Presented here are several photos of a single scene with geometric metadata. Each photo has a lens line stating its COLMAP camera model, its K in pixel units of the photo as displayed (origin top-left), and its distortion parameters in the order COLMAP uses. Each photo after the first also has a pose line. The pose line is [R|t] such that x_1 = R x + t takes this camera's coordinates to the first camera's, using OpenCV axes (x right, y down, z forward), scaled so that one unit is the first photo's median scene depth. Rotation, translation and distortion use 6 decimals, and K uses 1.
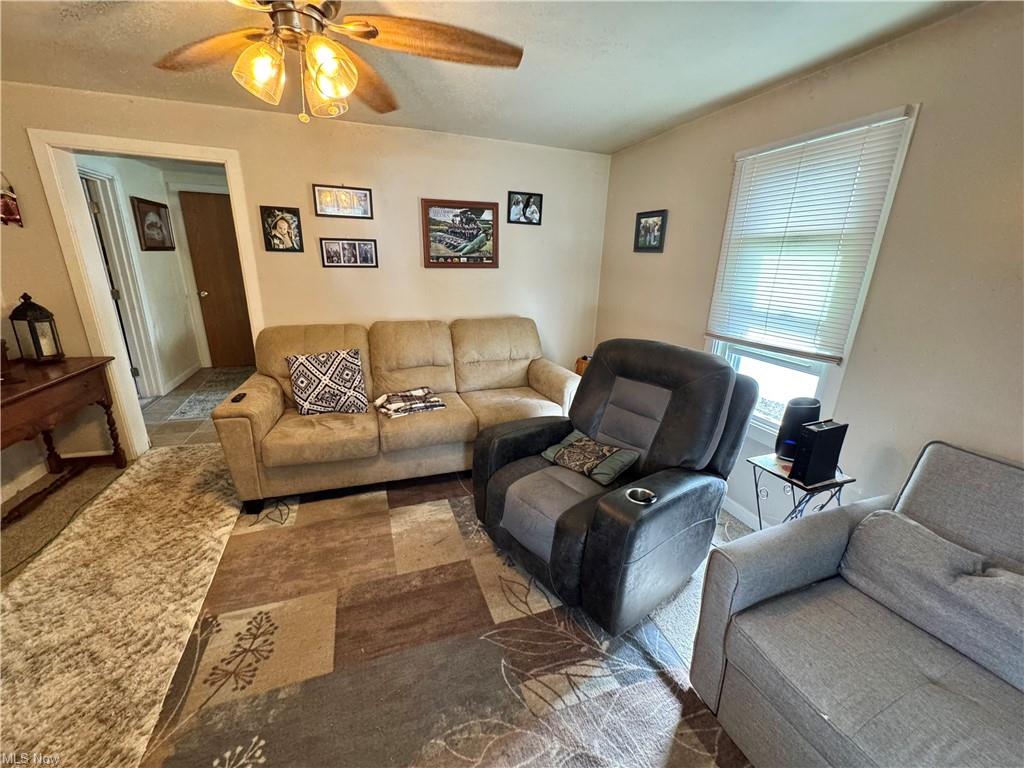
lens RADIAL K [[411.3, 0, 512.7], [0, 411.3, 383.0], [0, 0, 1]] dist [0.000471, -0.000488]
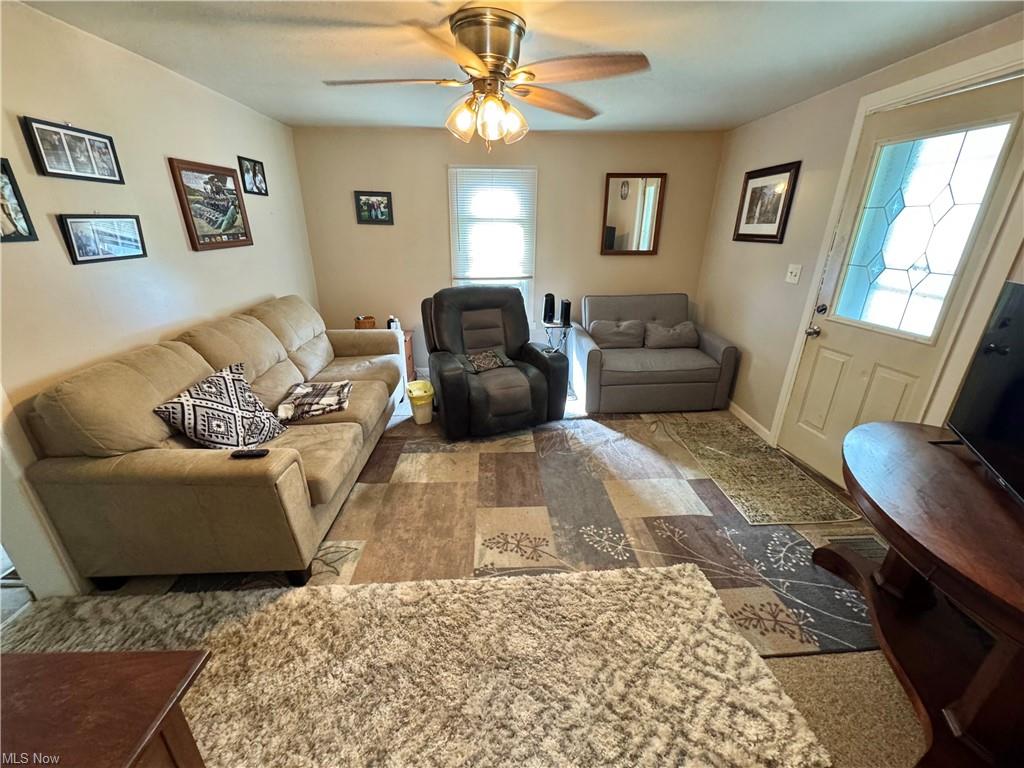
lens RADIAL K [[411.3, 0, 514.0], [0, 411.3, 384.2], [0, 0, 1]] dist [0.000471, -0.000488]
pose [[0.291683, -0.367649, 0.883037, -0.866253], [0.270584, 0.917188, 0.292489, -0.124749], [-0.917445, 0.153622, 0.367008, 0.225312]]
